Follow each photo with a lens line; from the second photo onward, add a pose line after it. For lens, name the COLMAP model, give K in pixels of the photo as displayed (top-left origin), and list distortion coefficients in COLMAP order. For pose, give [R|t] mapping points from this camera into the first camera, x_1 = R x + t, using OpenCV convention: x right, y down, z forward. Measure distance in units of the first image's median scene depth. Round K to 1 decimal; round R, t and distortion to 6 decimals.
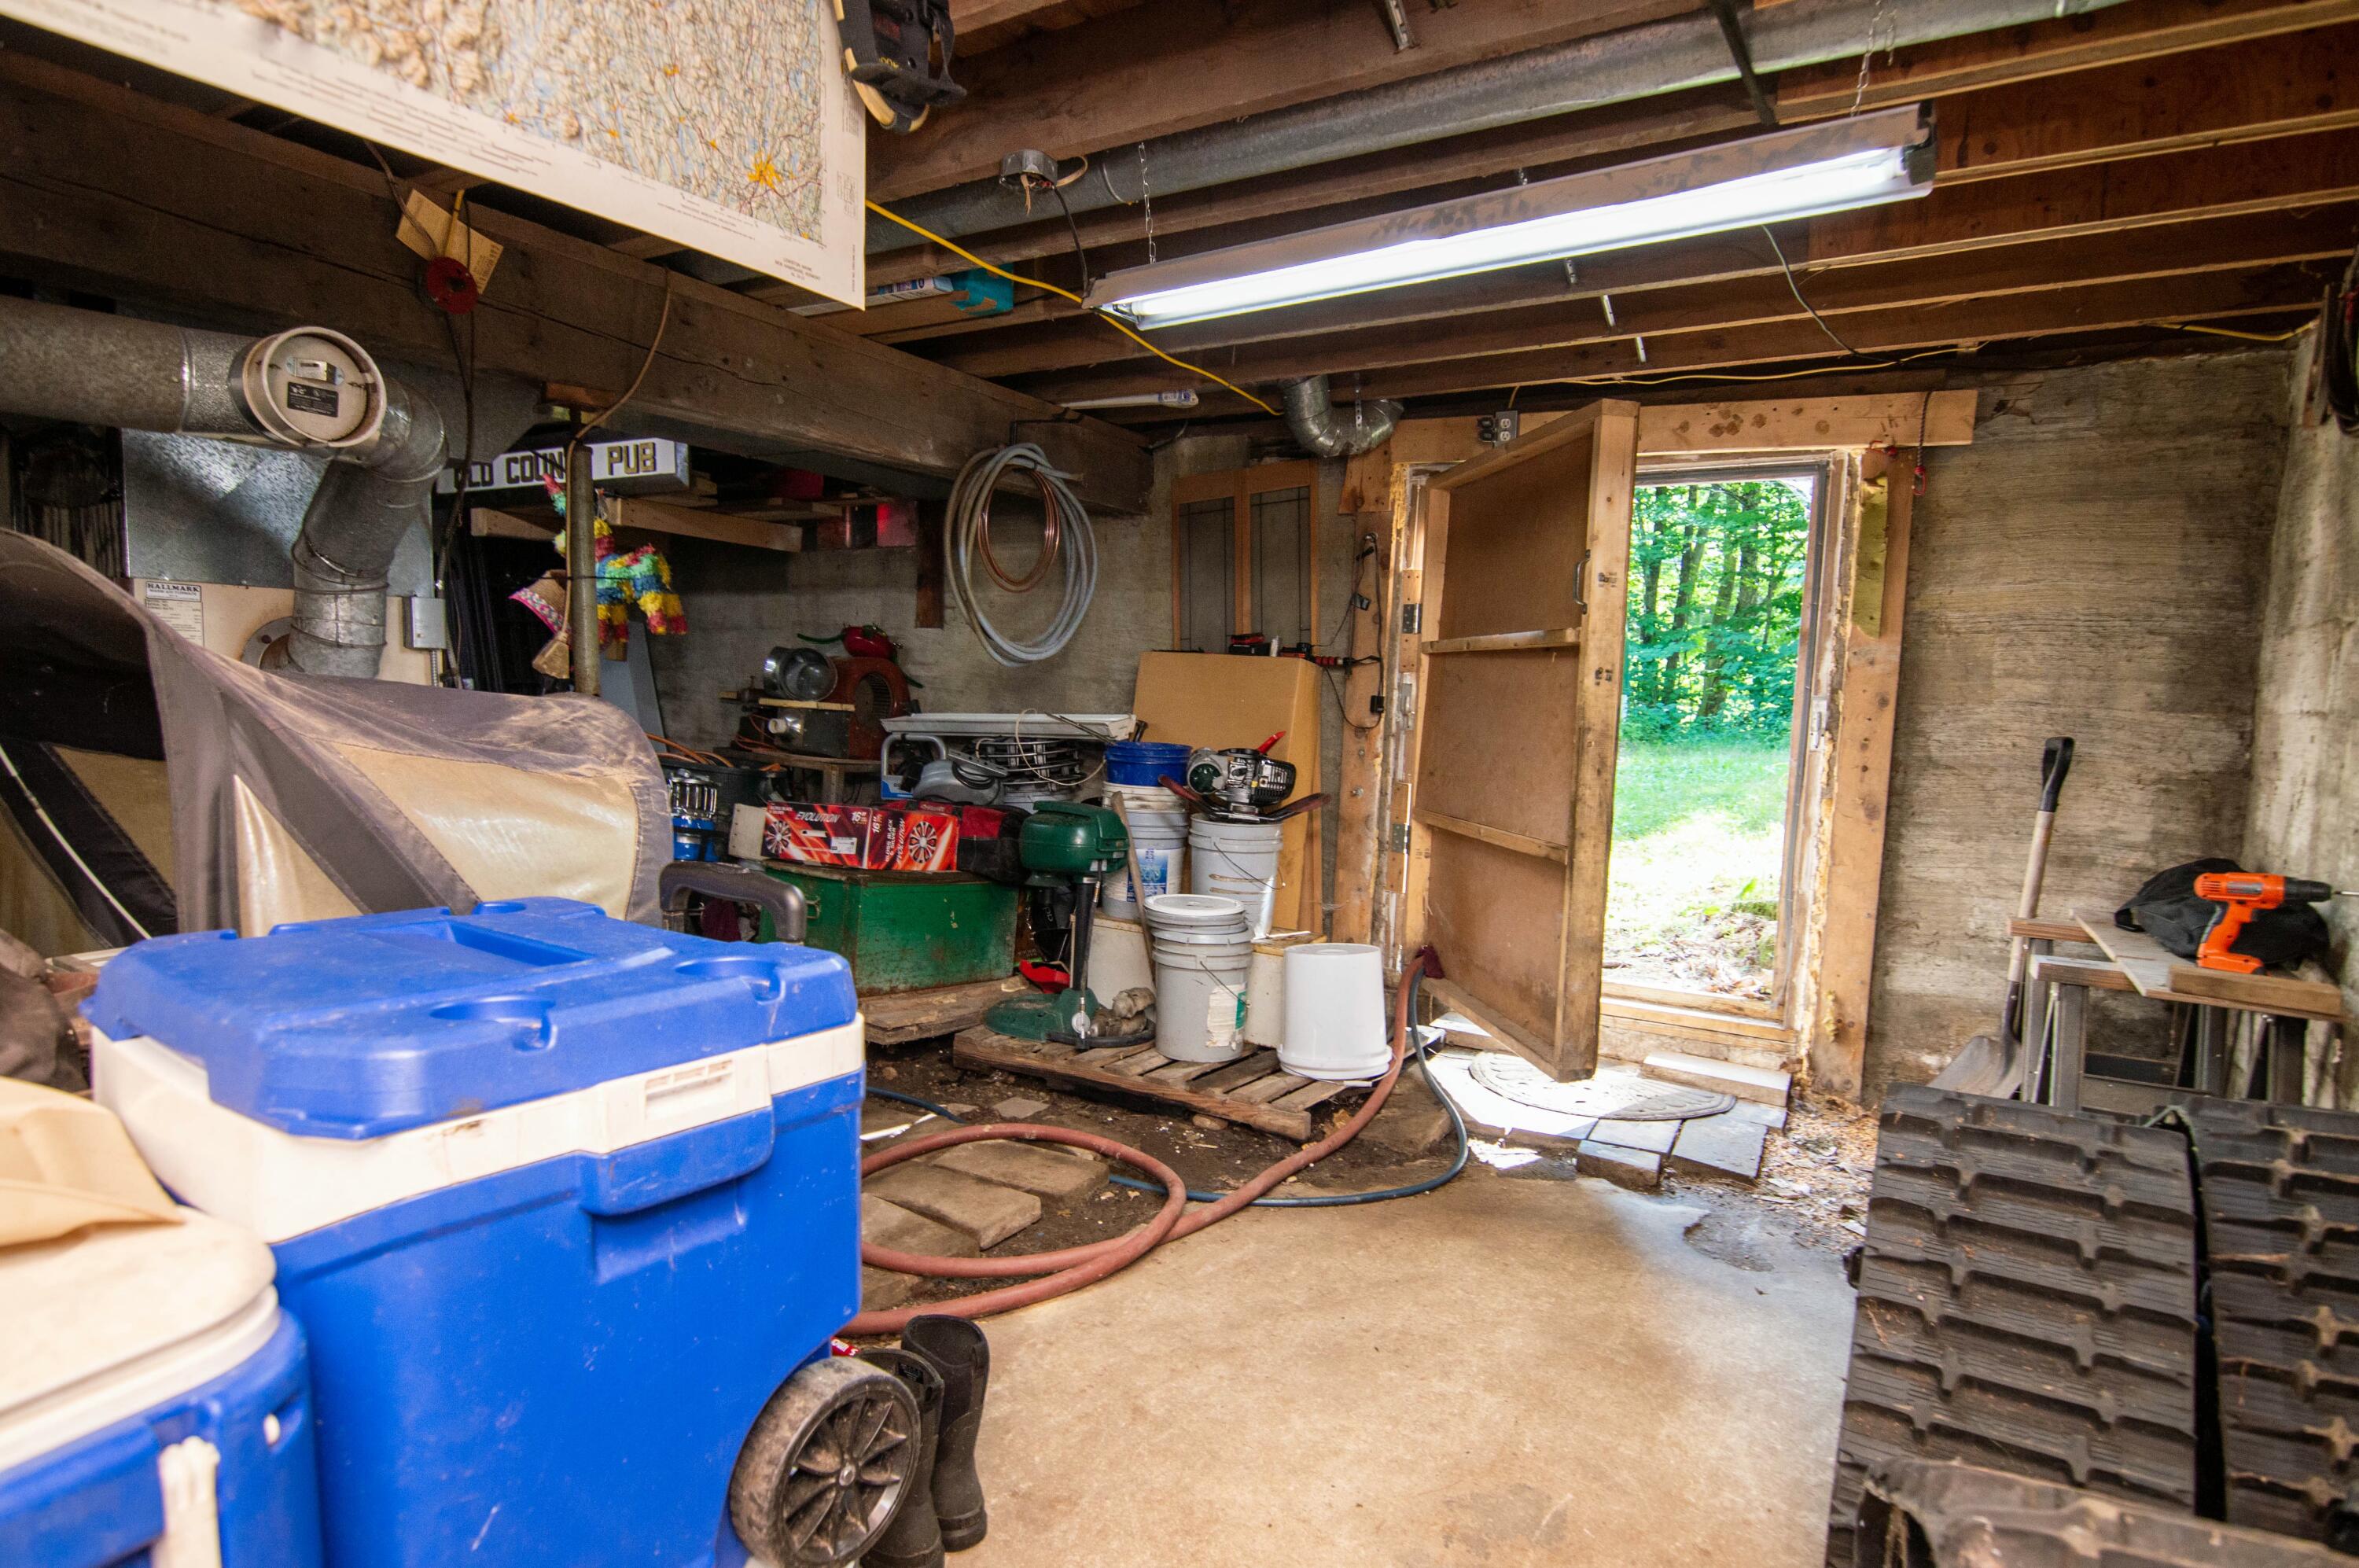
lens RADIAL K [[1199.5, 0, 1182.8], [0, 1199.5, 813.9], [0, 0, 1]] dist [-0.002428, -0.021892]
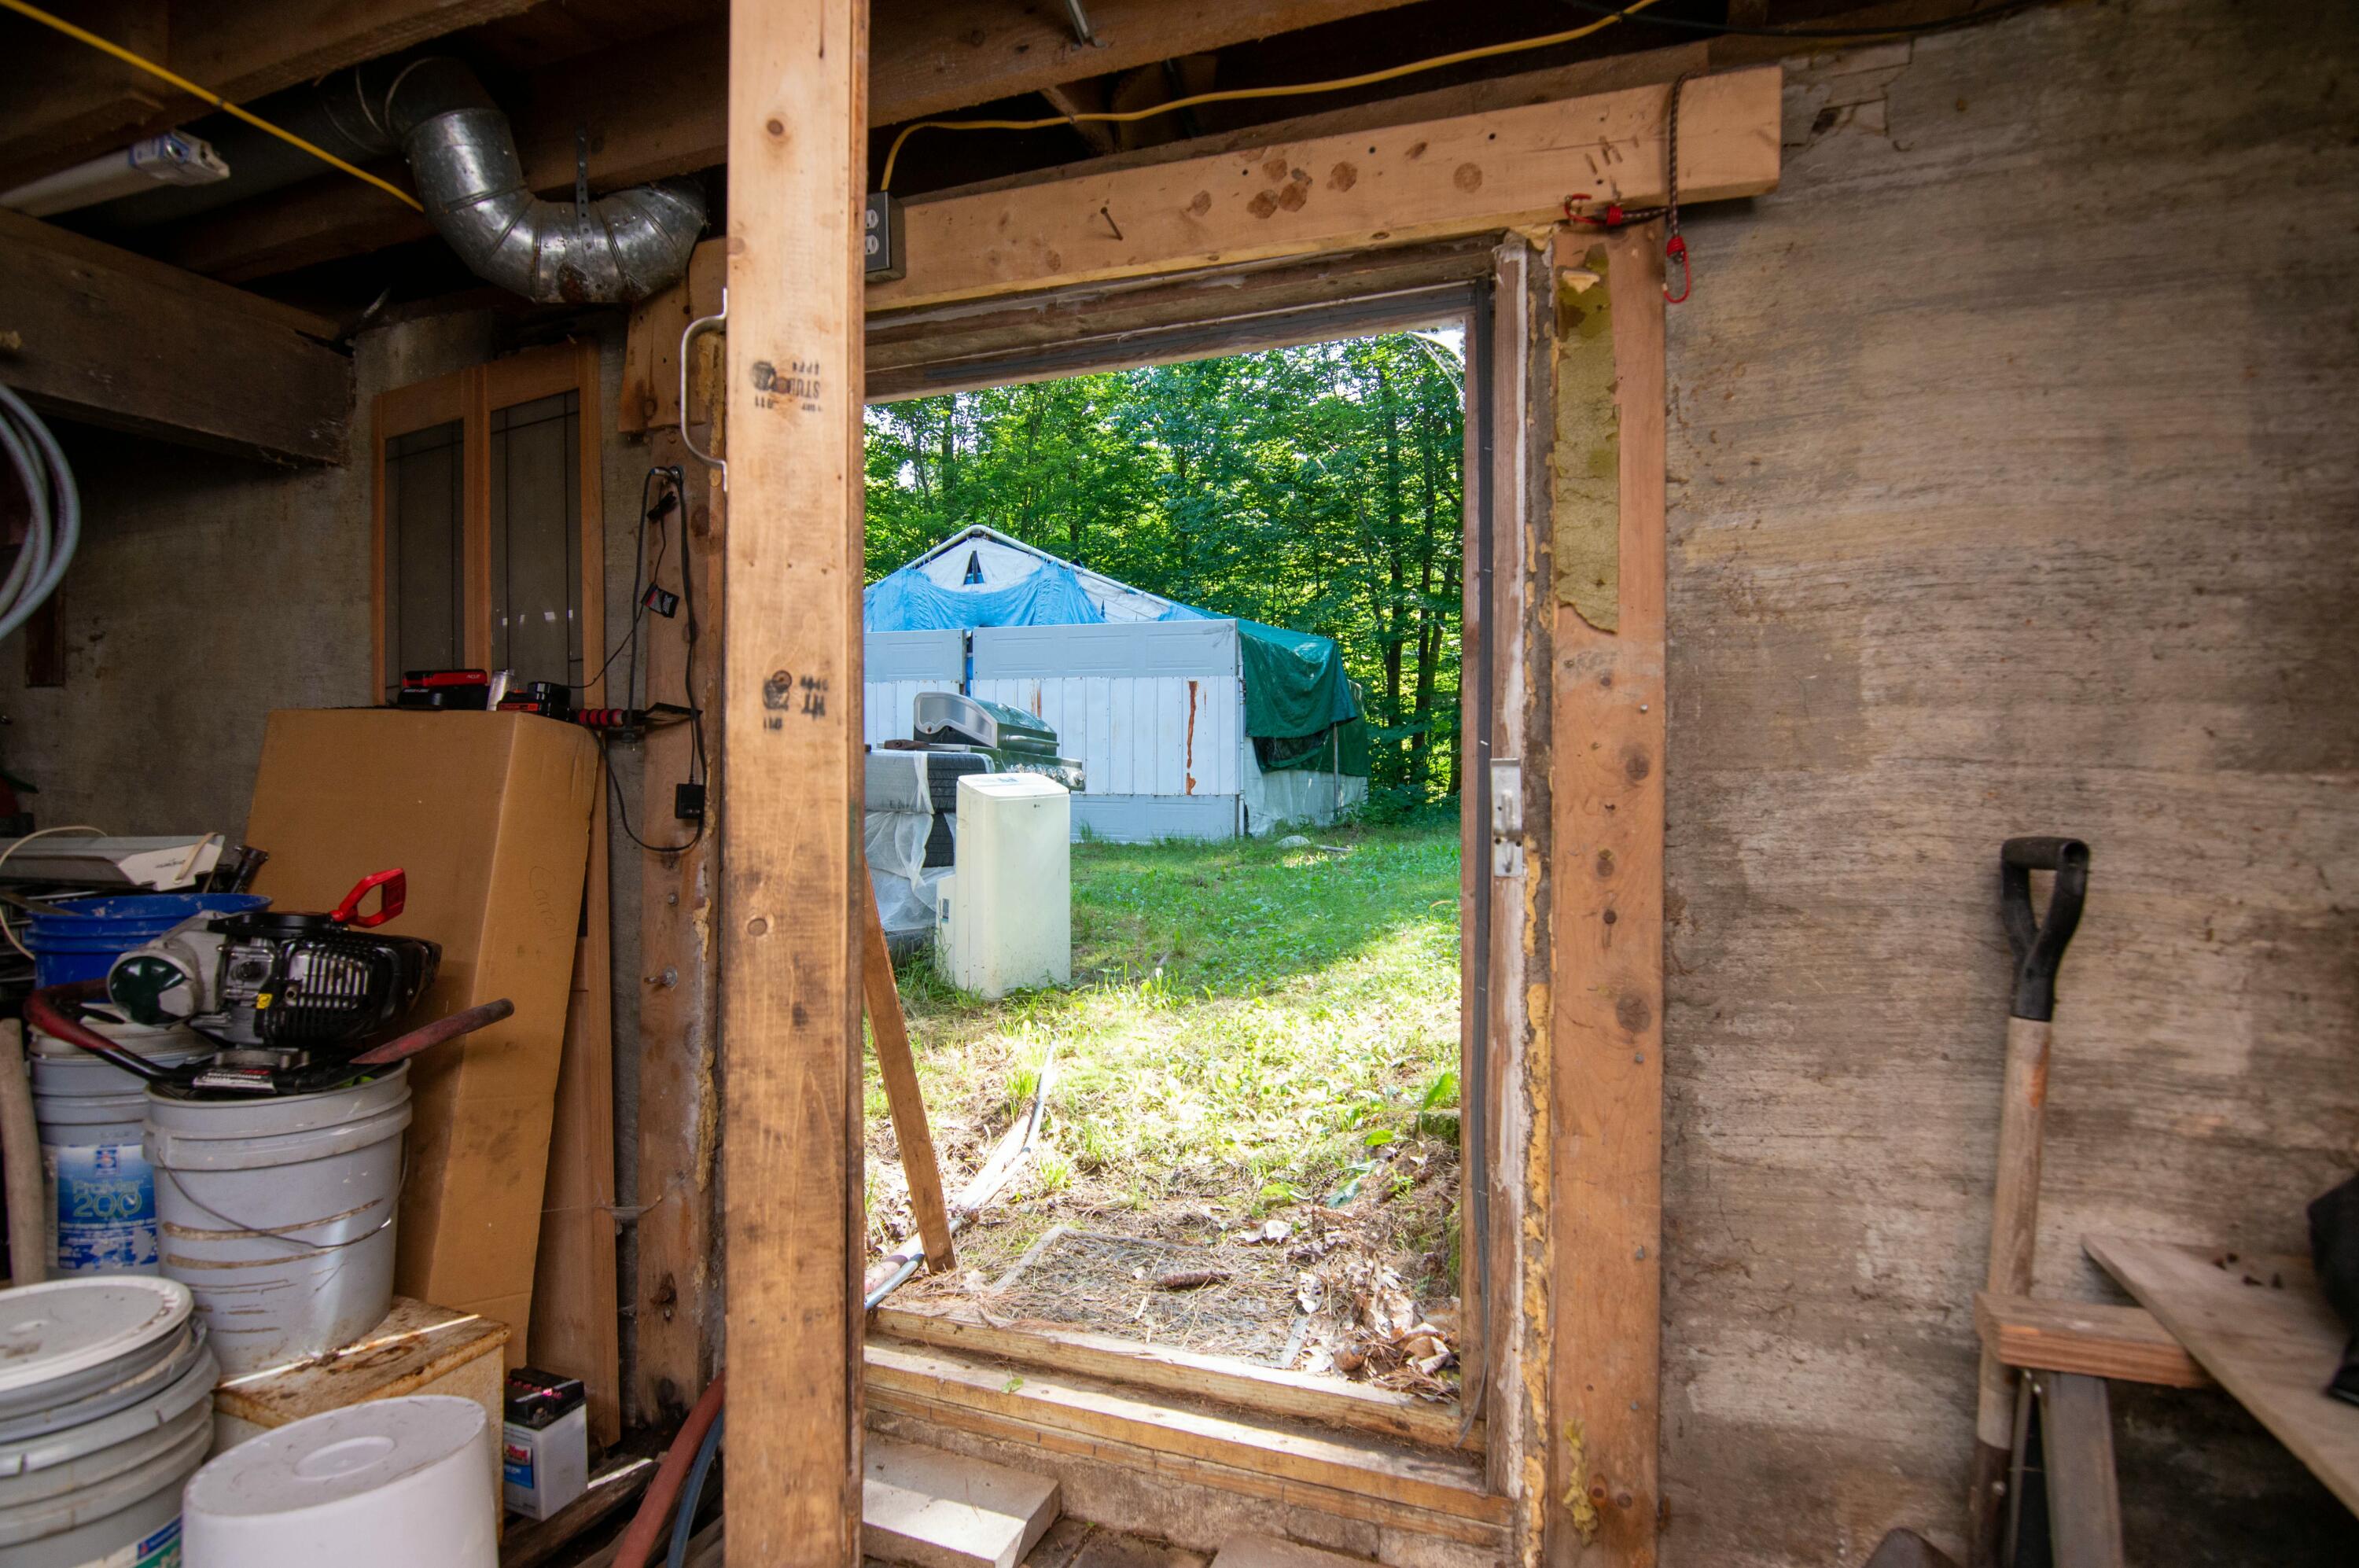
lens RADIAL K [[1163.4, 0, 1179.5], [0, 1163.4, 784.0], [0, 0, 1]] dist [-0.001668, -0.020301]
pose [[0.984631, -0.025725, 0.172741, 0.344012], [0.042881, 0.994426, -0.096328, -0.053337], [-0.169300, 0.102255, 0.980246, 0.606520]]
